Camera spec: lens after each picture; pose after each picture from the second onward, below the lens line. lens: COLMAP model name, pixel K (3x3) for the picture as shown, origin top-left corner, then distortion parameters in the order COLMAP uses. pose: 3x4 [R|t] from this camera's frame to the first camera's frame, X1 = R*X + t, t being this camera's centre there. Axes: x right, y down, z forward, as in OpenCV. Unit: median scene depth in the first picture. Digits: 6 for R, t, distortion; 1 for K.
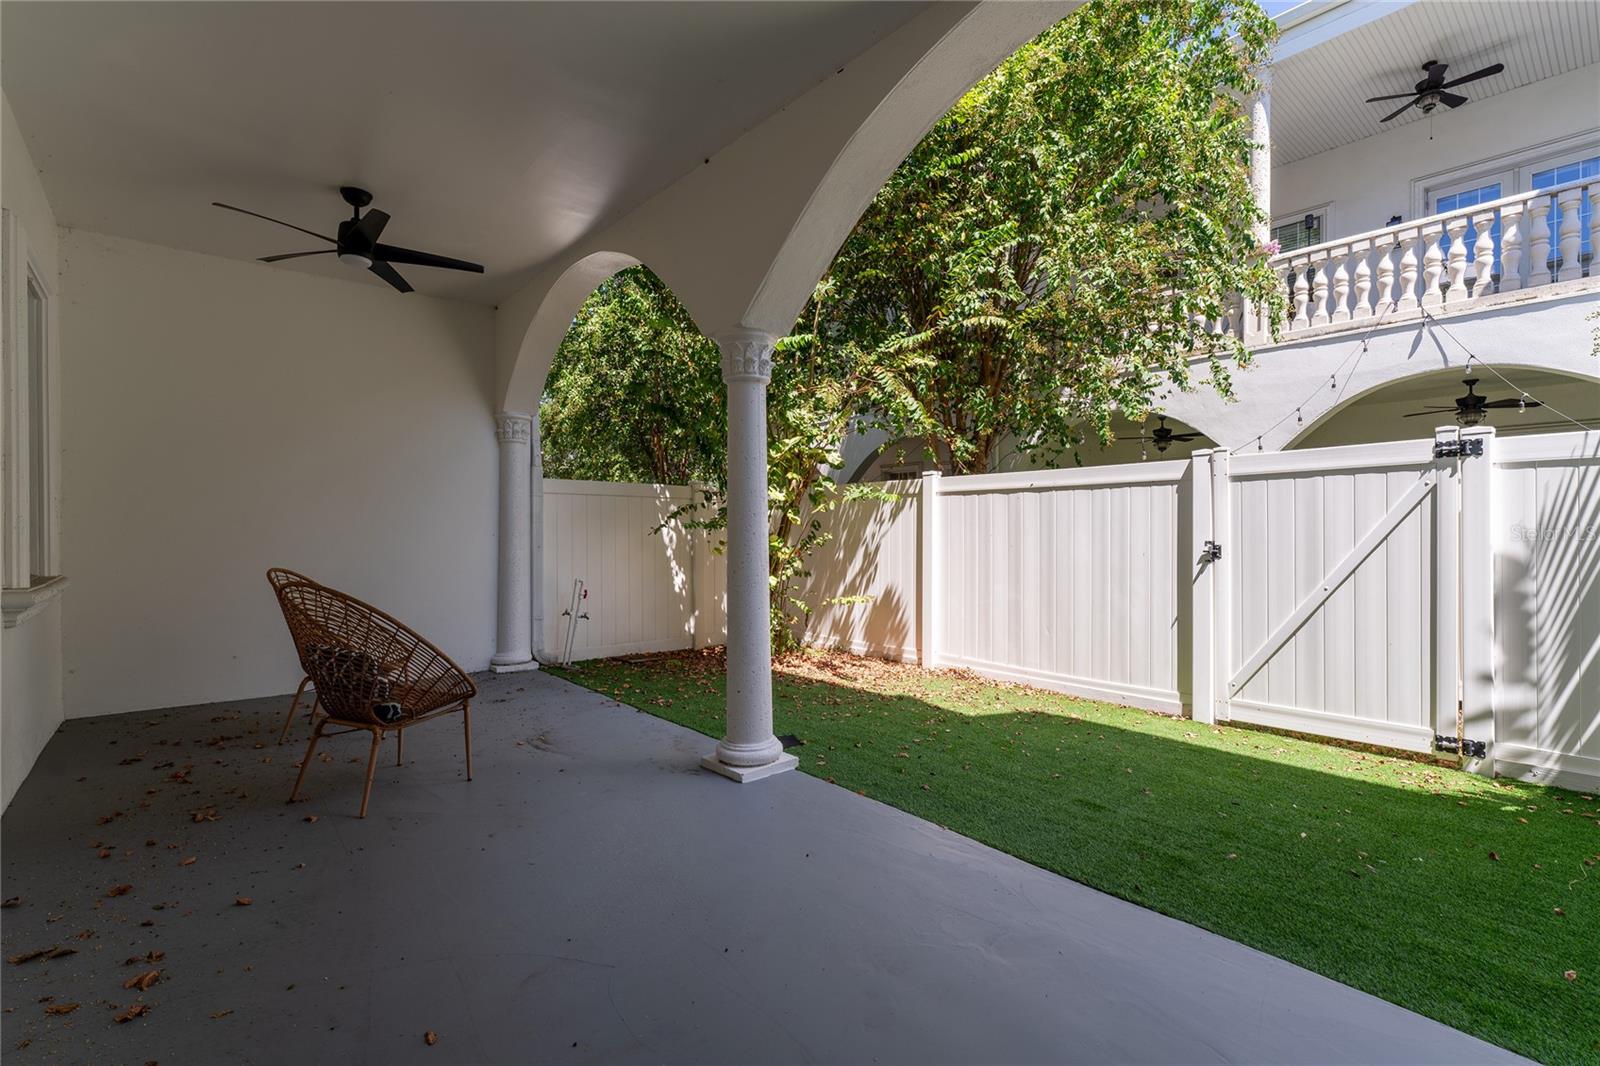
lens RADIAL K [[740.1, 0, 800.0], [0, 740.1, 533.0], [0, 0, 1]] dist [-0.000500, 0.000028]
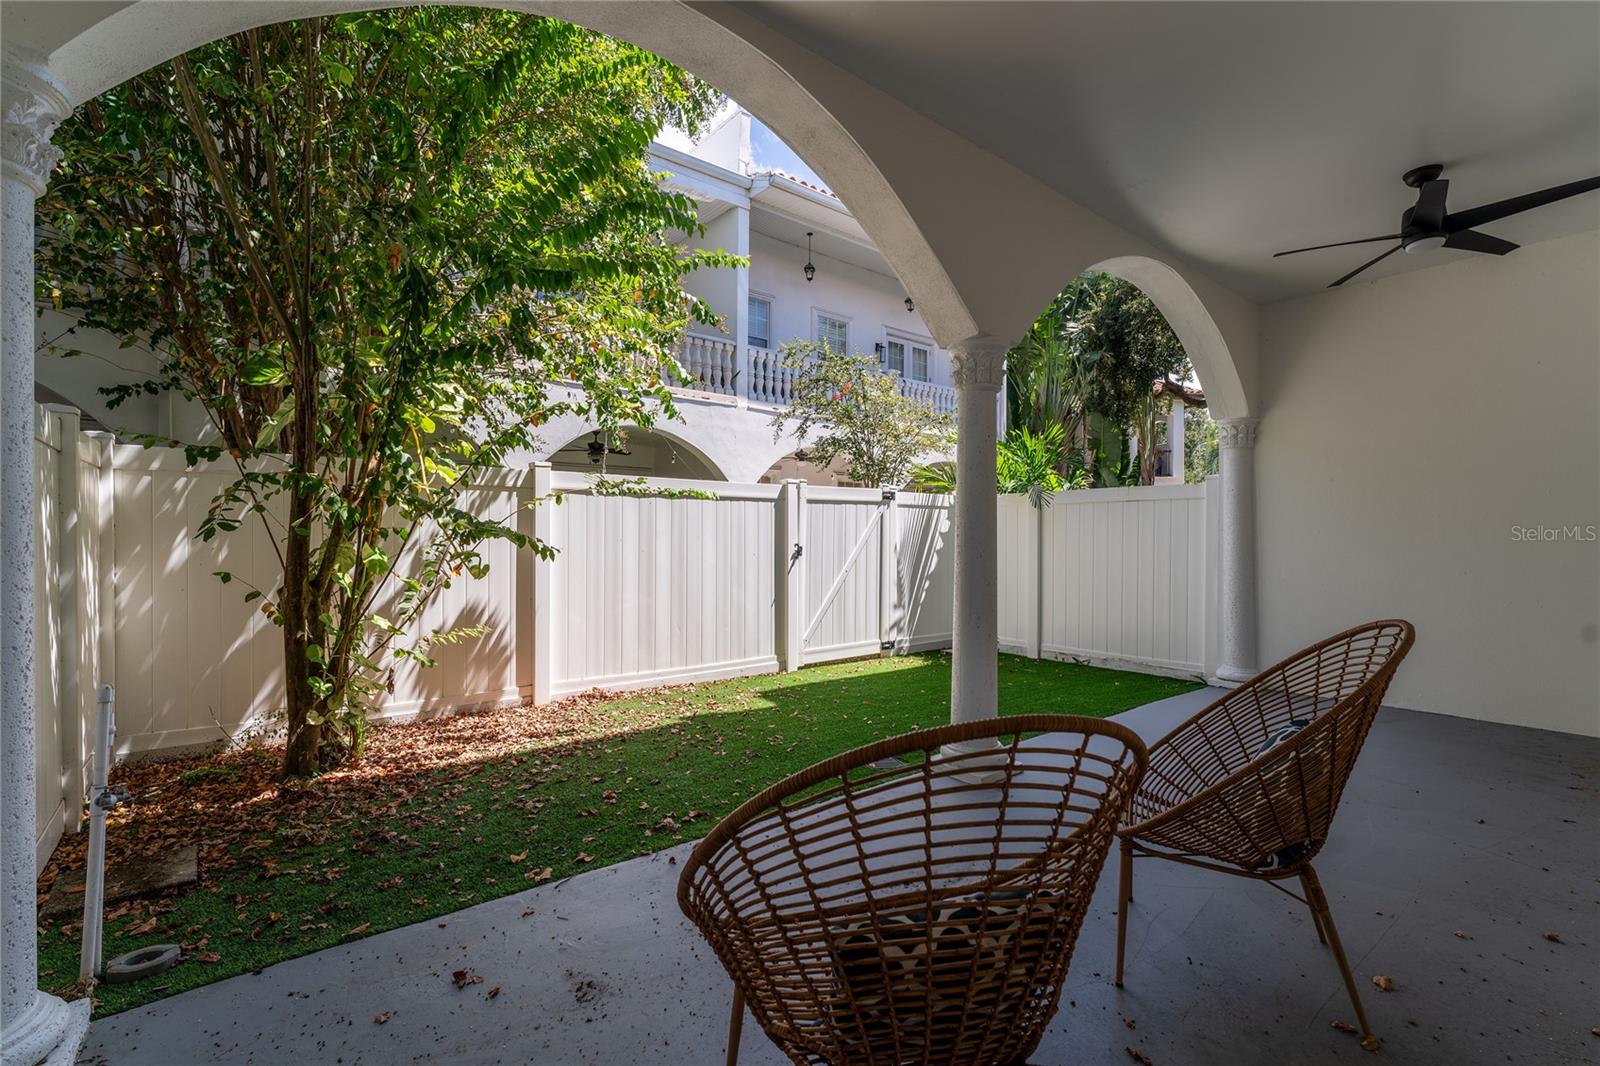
lens RADIAL K [[728.3, 0, 801.1], [0, 728.3, 567.6], [0, 0, 1]] dist [-0.004440, -0.000316]
pose [[-0.003234, -0.033860, 0.999421, -0.847910], [0.001796, 0.999425, 0.033866, 0.009588], [-0.999993, 0.001905, -0.003171, 0.988802]]
